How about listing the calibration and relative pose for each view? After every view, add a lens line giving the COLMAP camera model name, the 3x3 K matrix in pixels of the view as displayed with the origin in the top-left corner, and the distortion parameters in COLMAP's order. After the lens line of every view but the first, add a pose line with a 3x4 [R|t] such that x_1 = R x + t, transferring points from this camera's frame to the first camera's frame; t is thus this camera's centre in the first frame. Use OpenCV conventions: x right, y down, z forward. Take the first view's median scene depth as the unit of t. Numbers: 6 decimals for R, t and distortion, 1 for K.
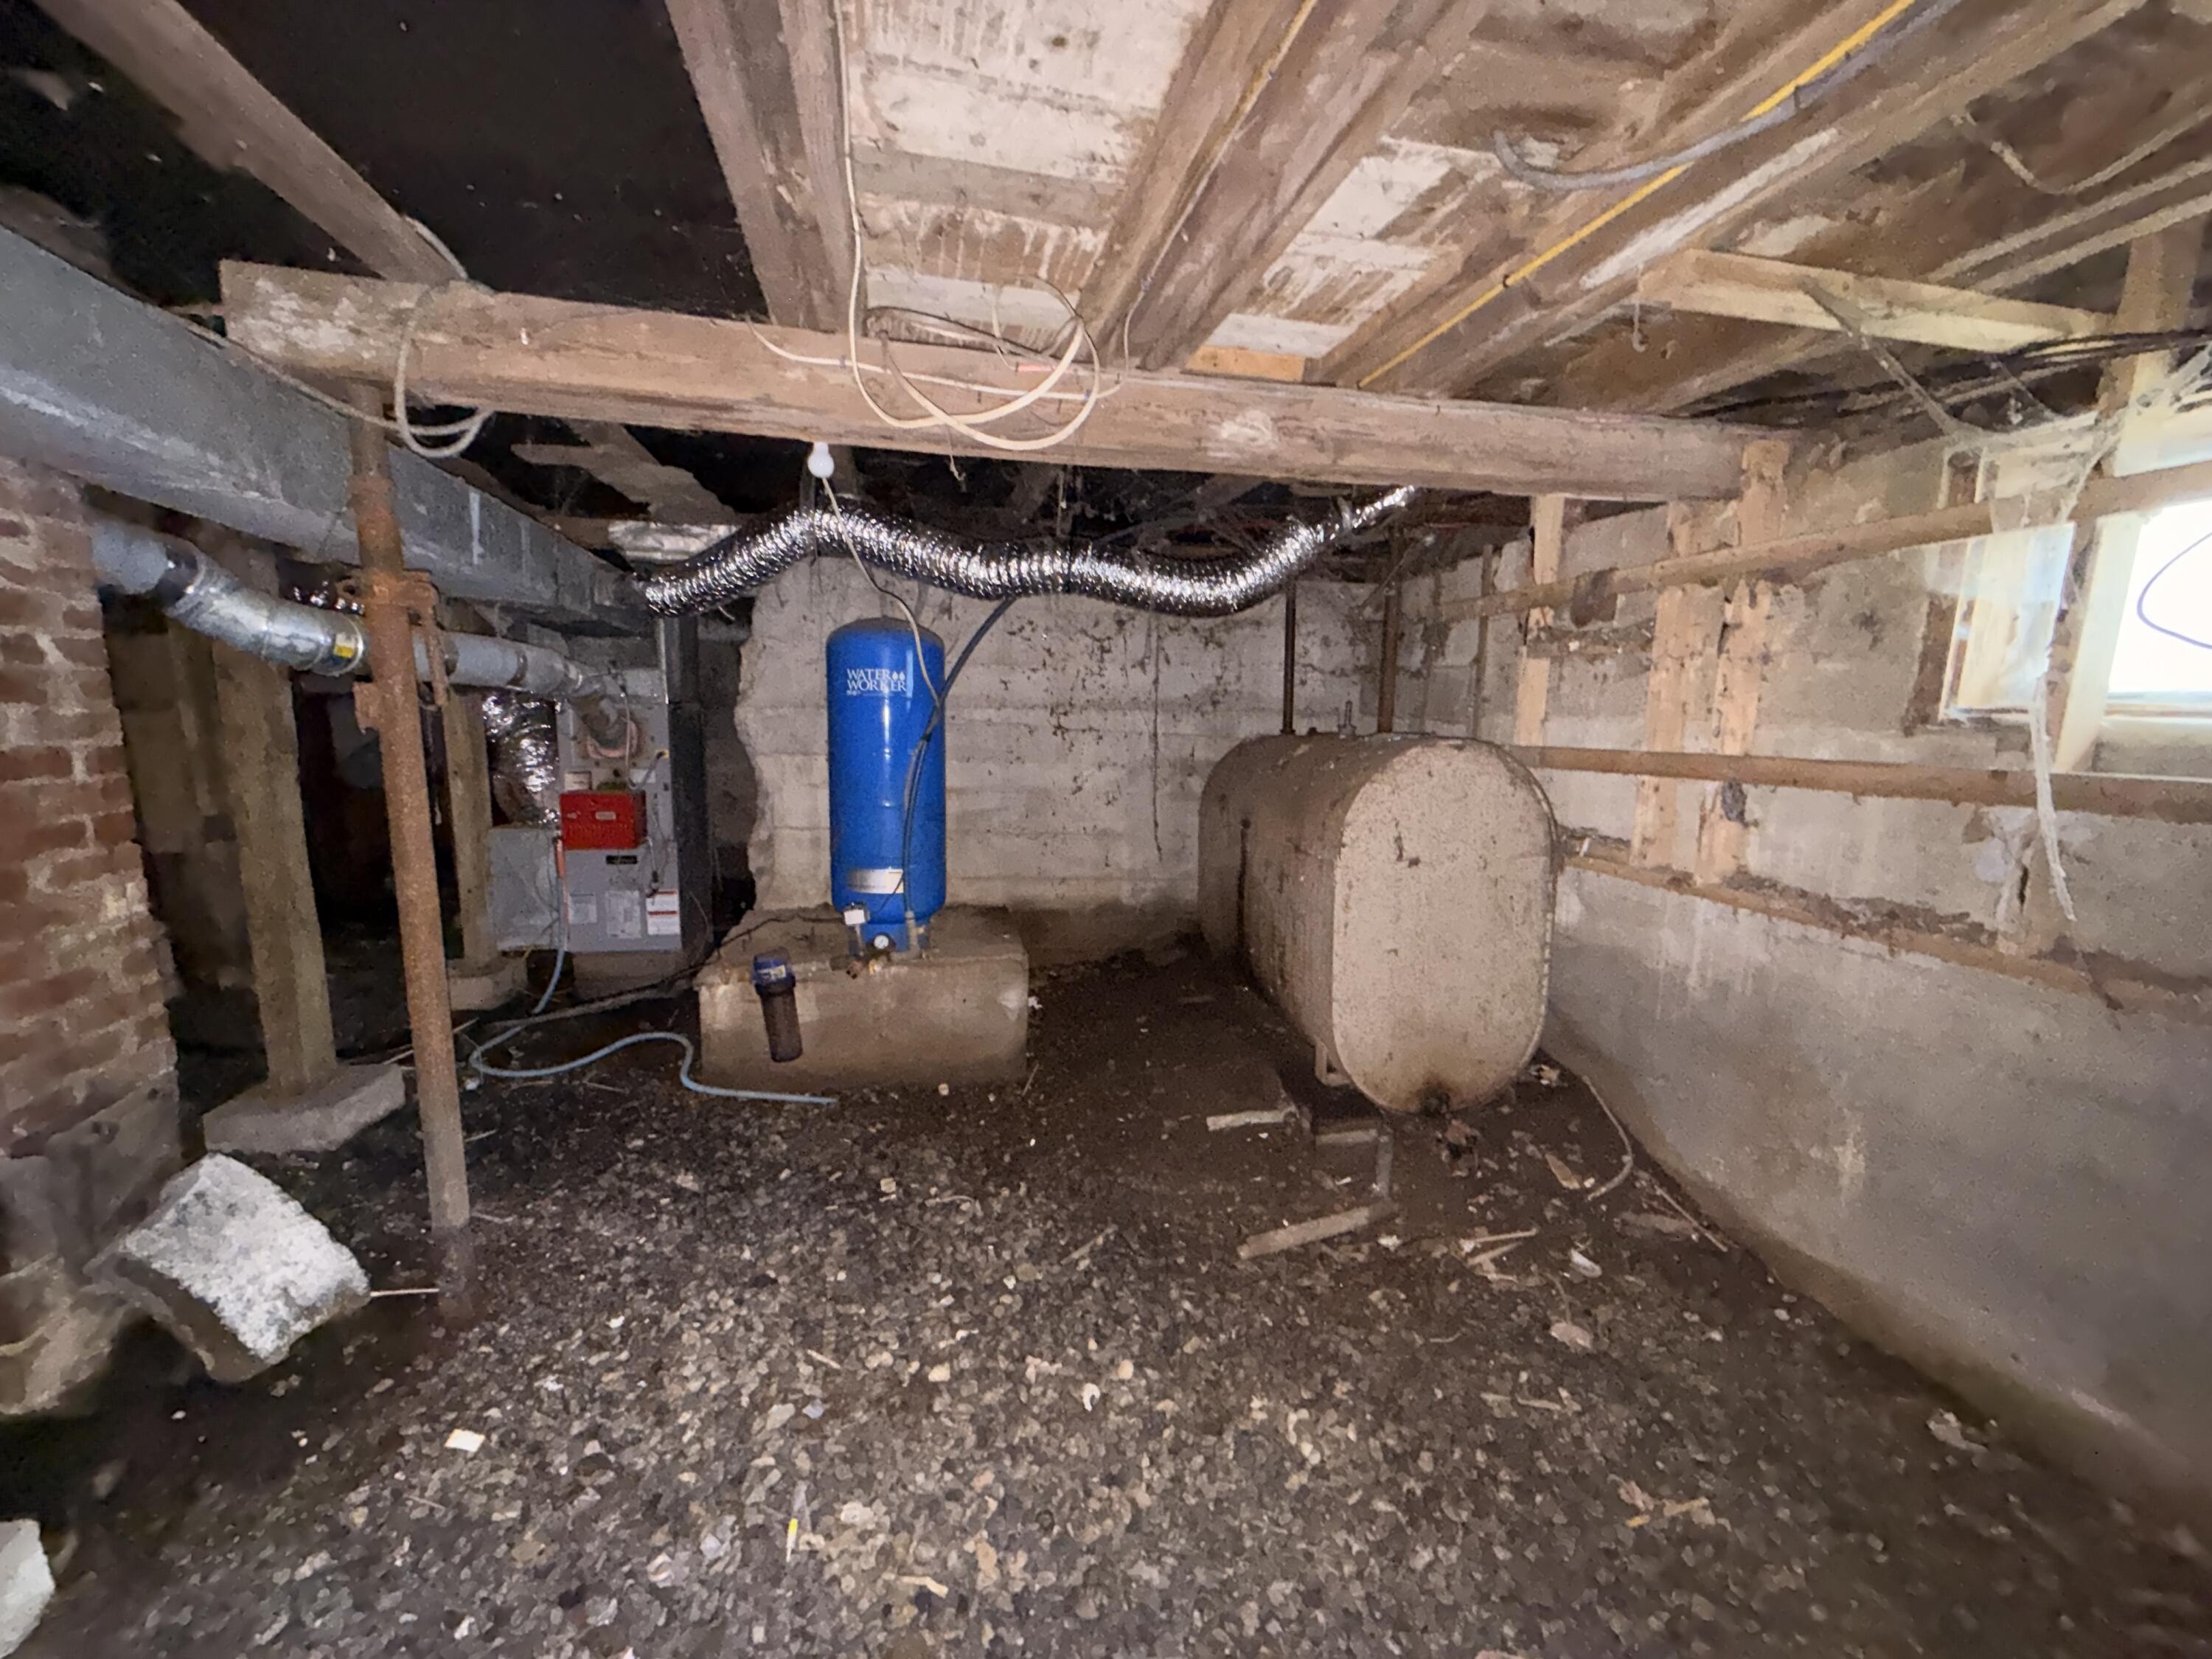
lens RADIAL K [[880.9, 0, 1100.4], [0, 880.9, 834.2], [0, 0, 1]] dist [-0.000174, -0.000507]
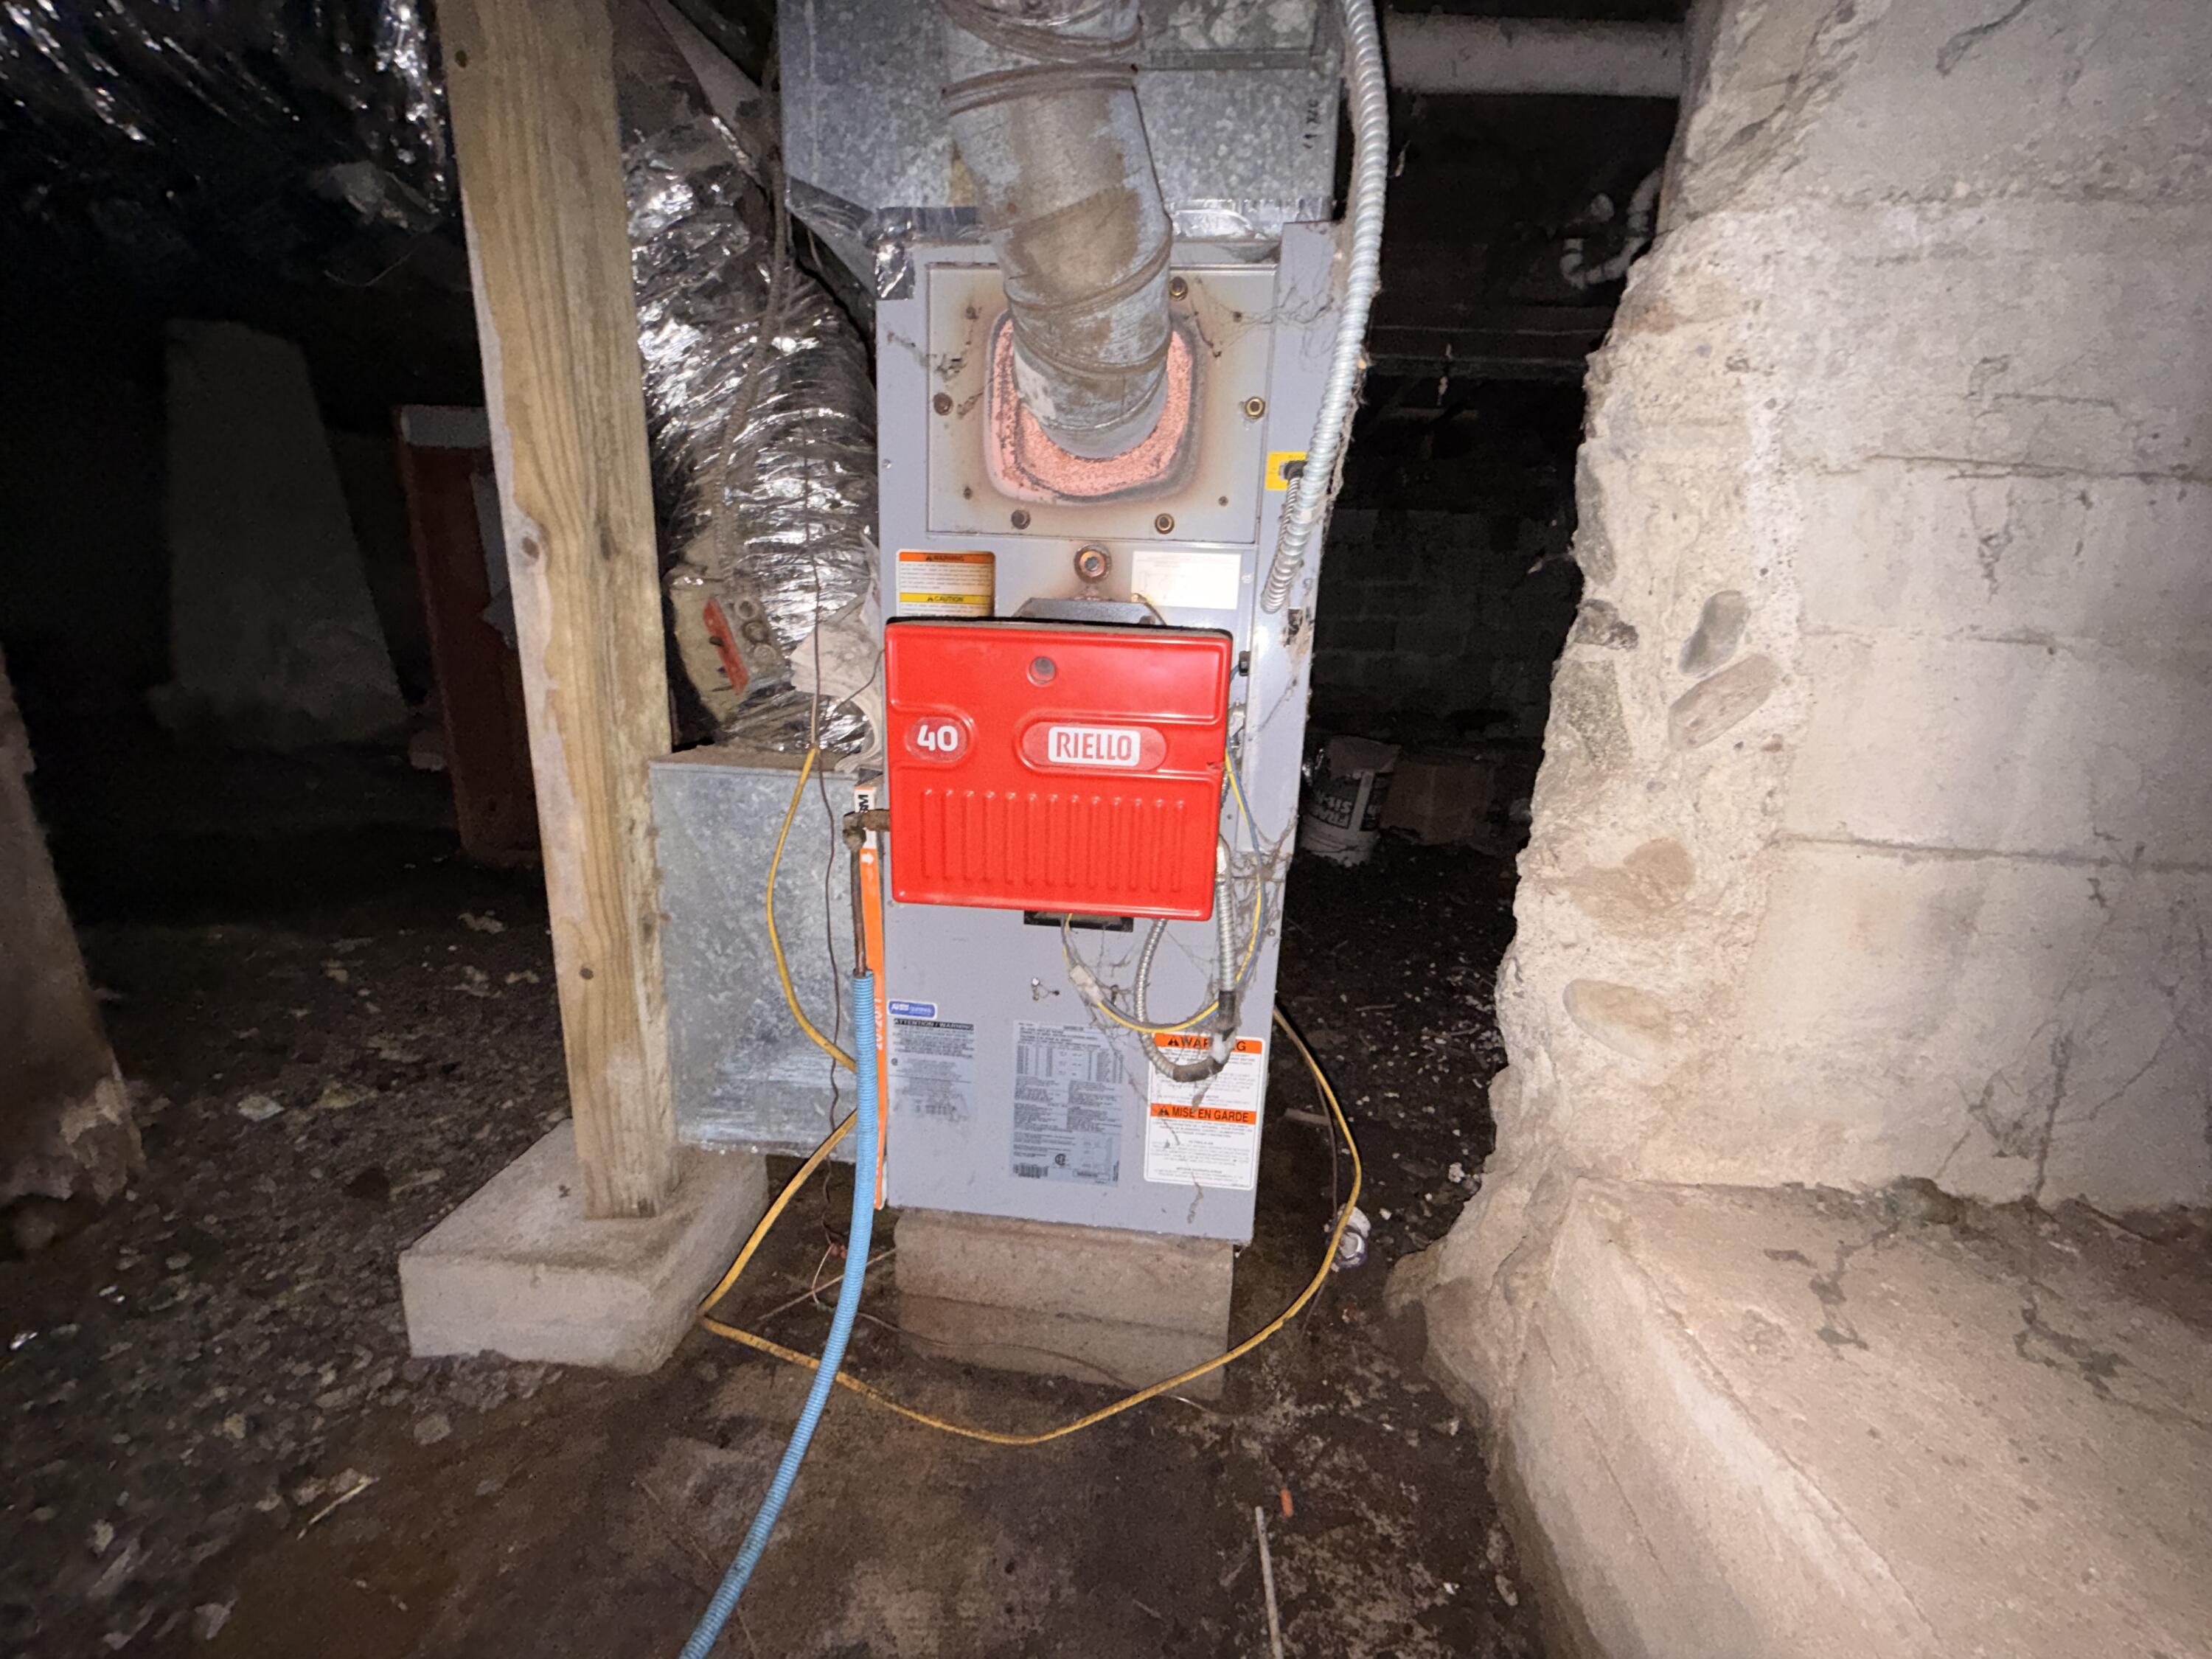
lens RADIAL K [[880.9, 0, 1100.4], [0, 880.9, 834.2], [0, 0, 1]] dist [-0.000174, -0.000507]
pose [[0.965502, 0.080856, -0.247524, -0.472155], [-0.057541, 0.993319, 0.100030, -0.019932], [0.253958, -0.082336, 0.963704, 0.747131]]
